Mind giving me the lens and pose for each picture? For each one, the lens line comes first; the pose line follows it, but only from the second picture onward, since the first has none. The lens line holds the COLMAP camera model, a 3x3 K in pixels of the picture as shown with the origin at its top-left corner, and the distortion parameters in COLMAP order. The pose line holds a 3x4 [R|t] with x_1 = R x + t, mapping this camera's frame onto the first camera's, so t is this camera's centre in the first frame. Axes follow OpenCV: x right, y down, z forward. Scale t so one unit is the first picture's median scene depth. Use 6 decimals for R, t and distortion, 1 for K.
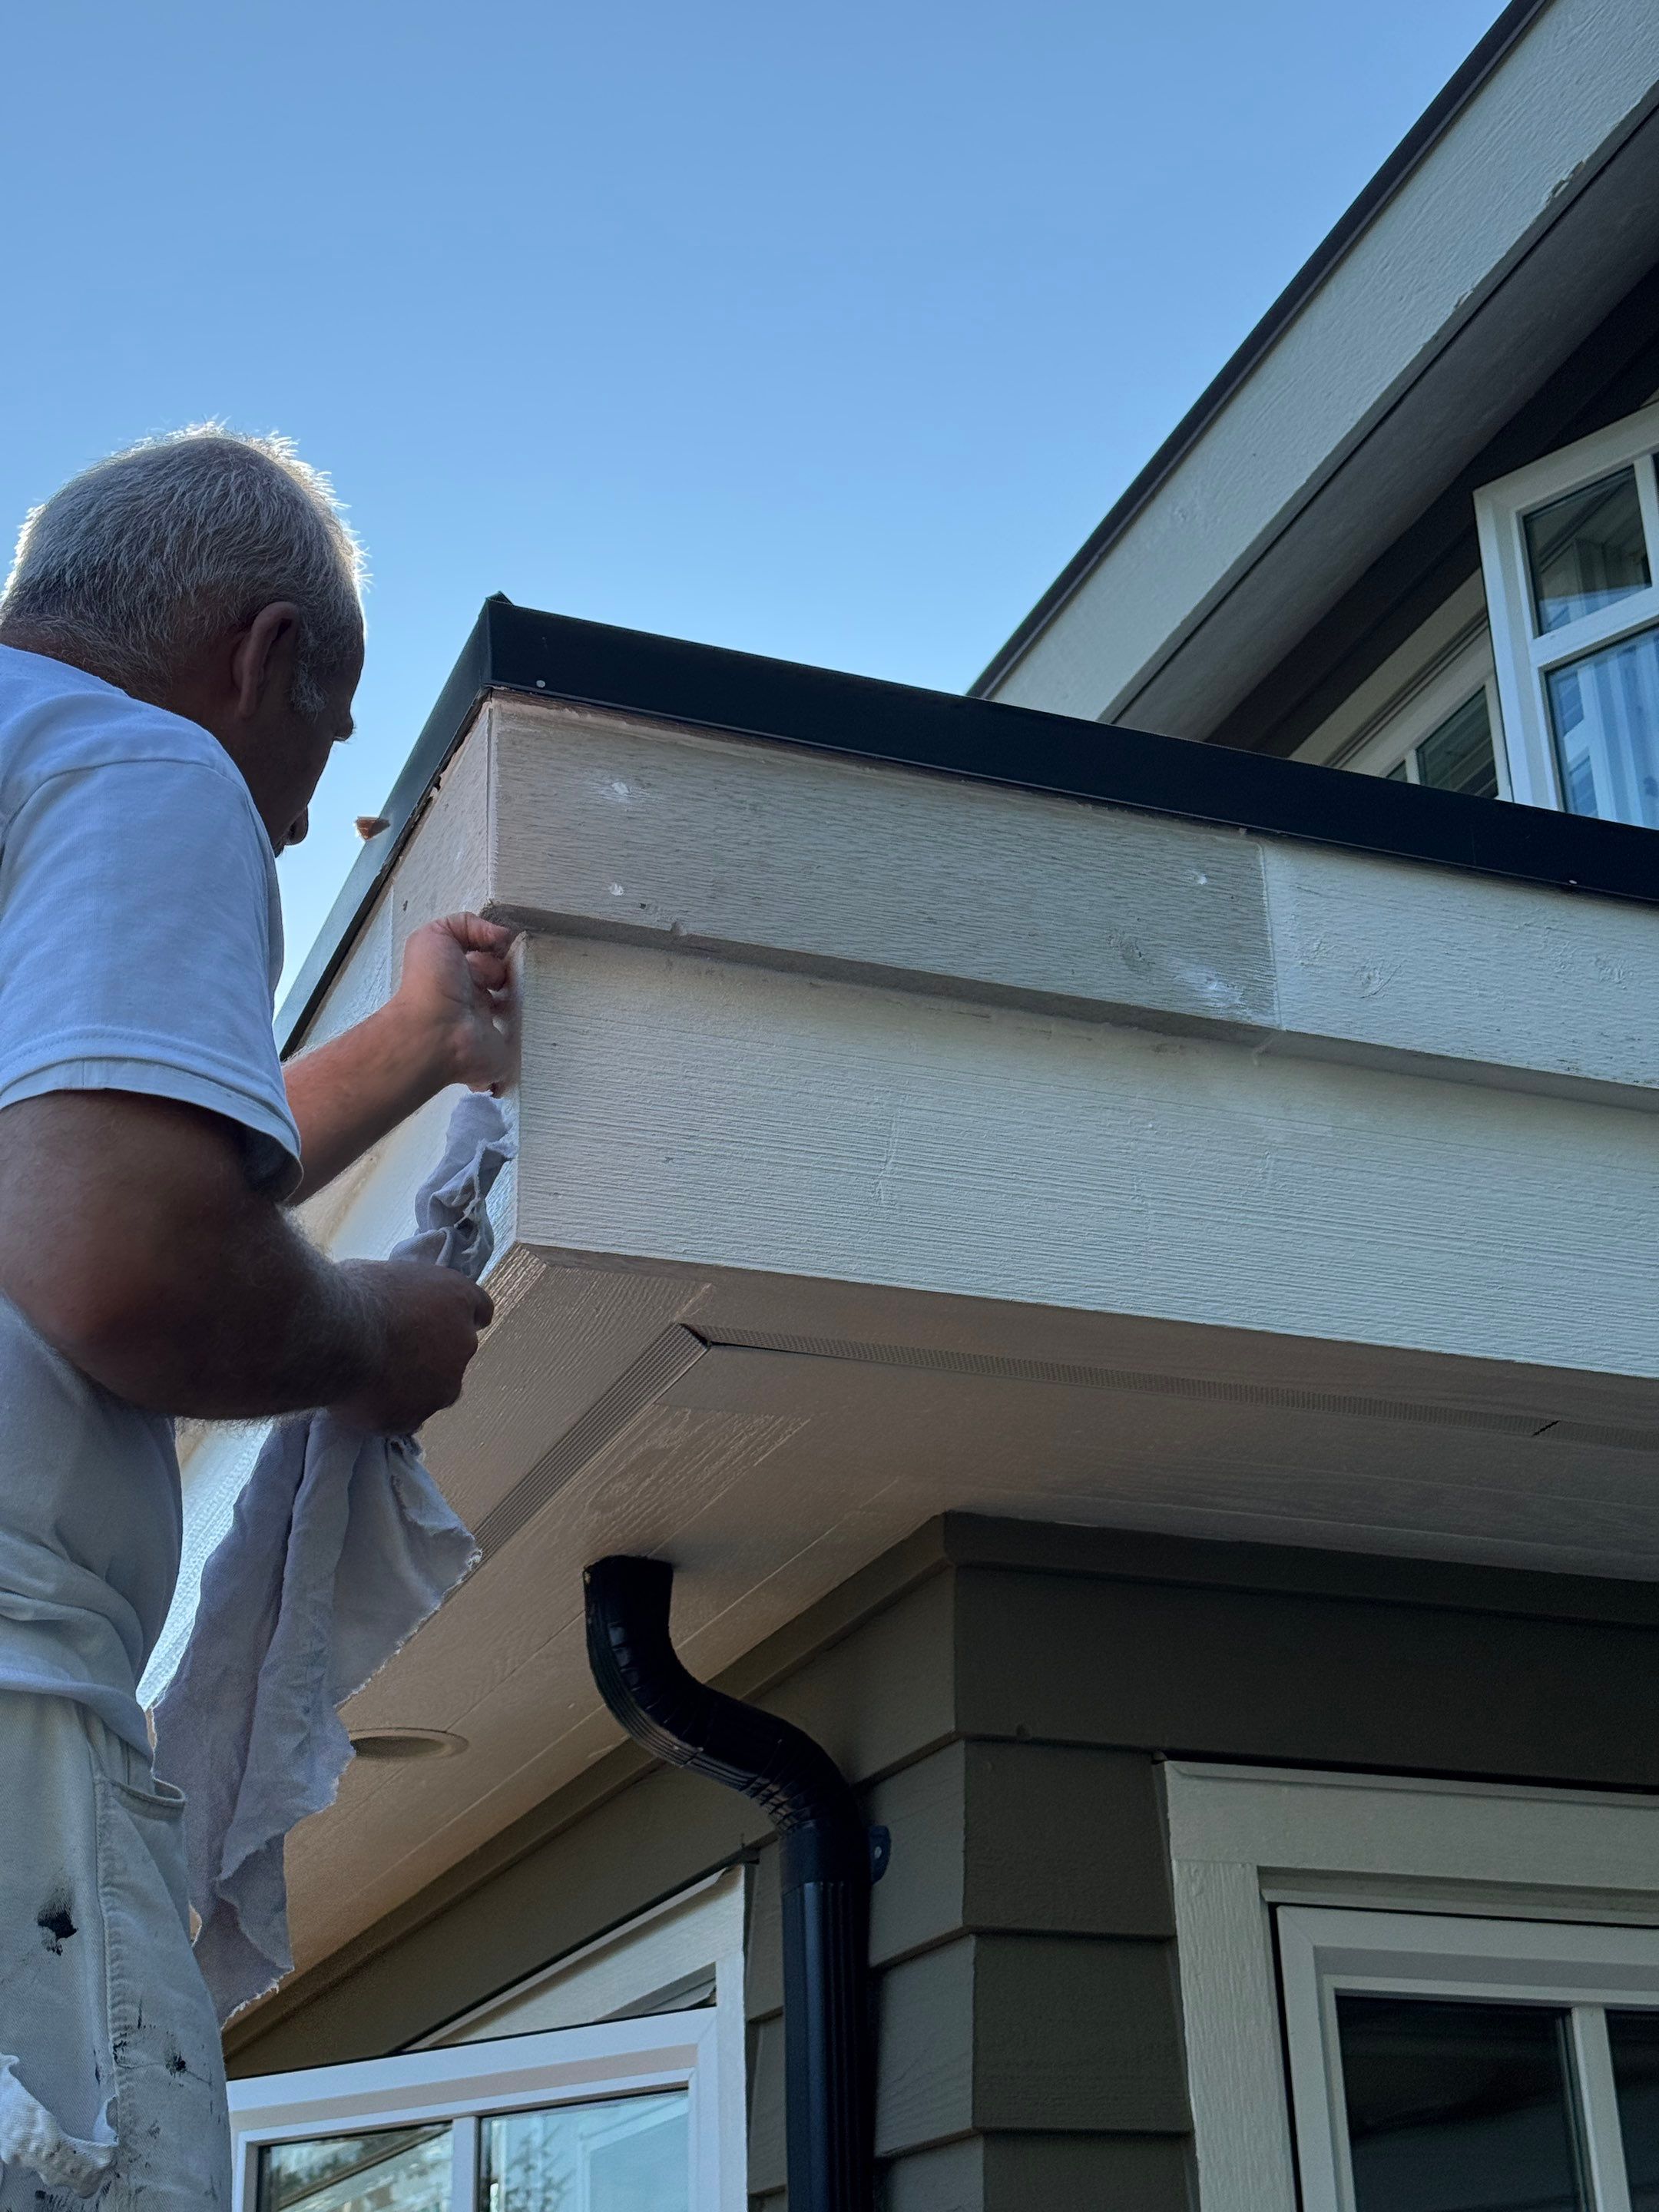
lens RADIAL K [[3153.4, 0, 750.7], [0, 3153.4, 1029.9], [0, 0, 1]] dist [0.034901, -0.045483]
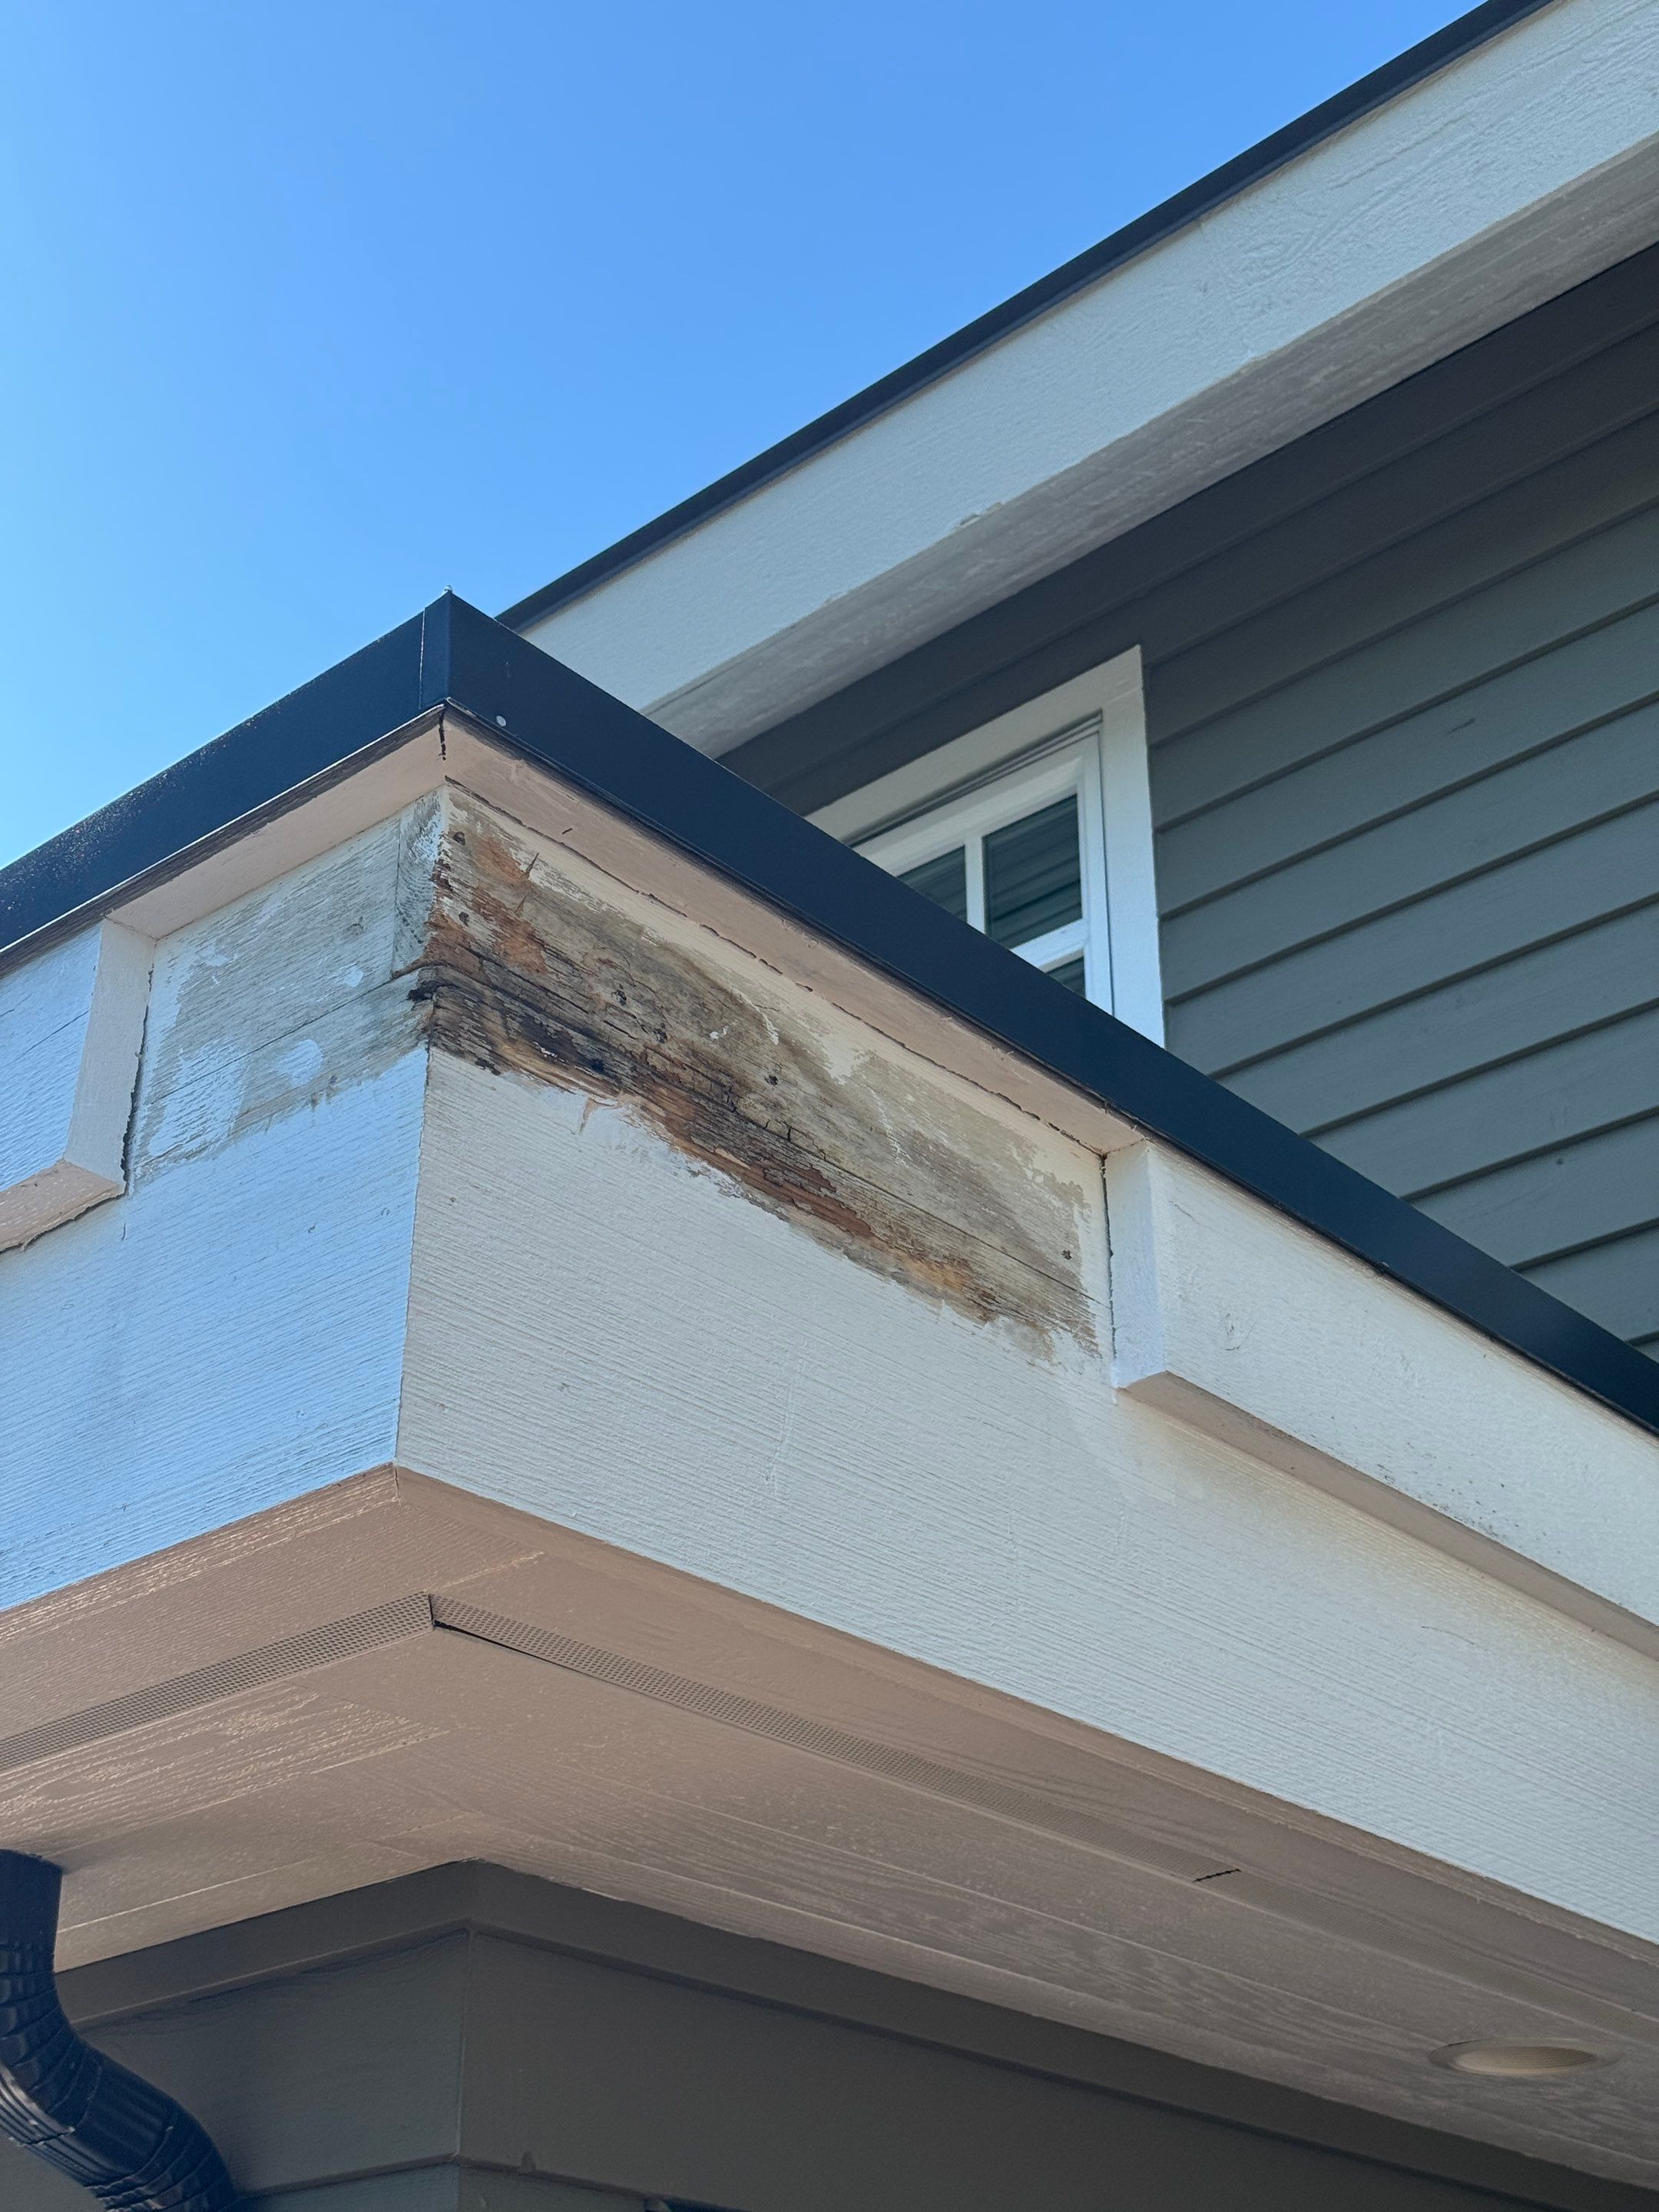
lens RADIAL K [[3127.1, 0, 829.5], [0, 3127.1, 1106.0], [0, 0, 1]] dist [0.047289, 0.003831]
pose [[0.885424, 0.237920, 0.399273, -0.213900], [-0.210566, 0.971171, -0.111753, 0.035432], [-0.414350, 0.014876, 0.909996, 0.232734]]
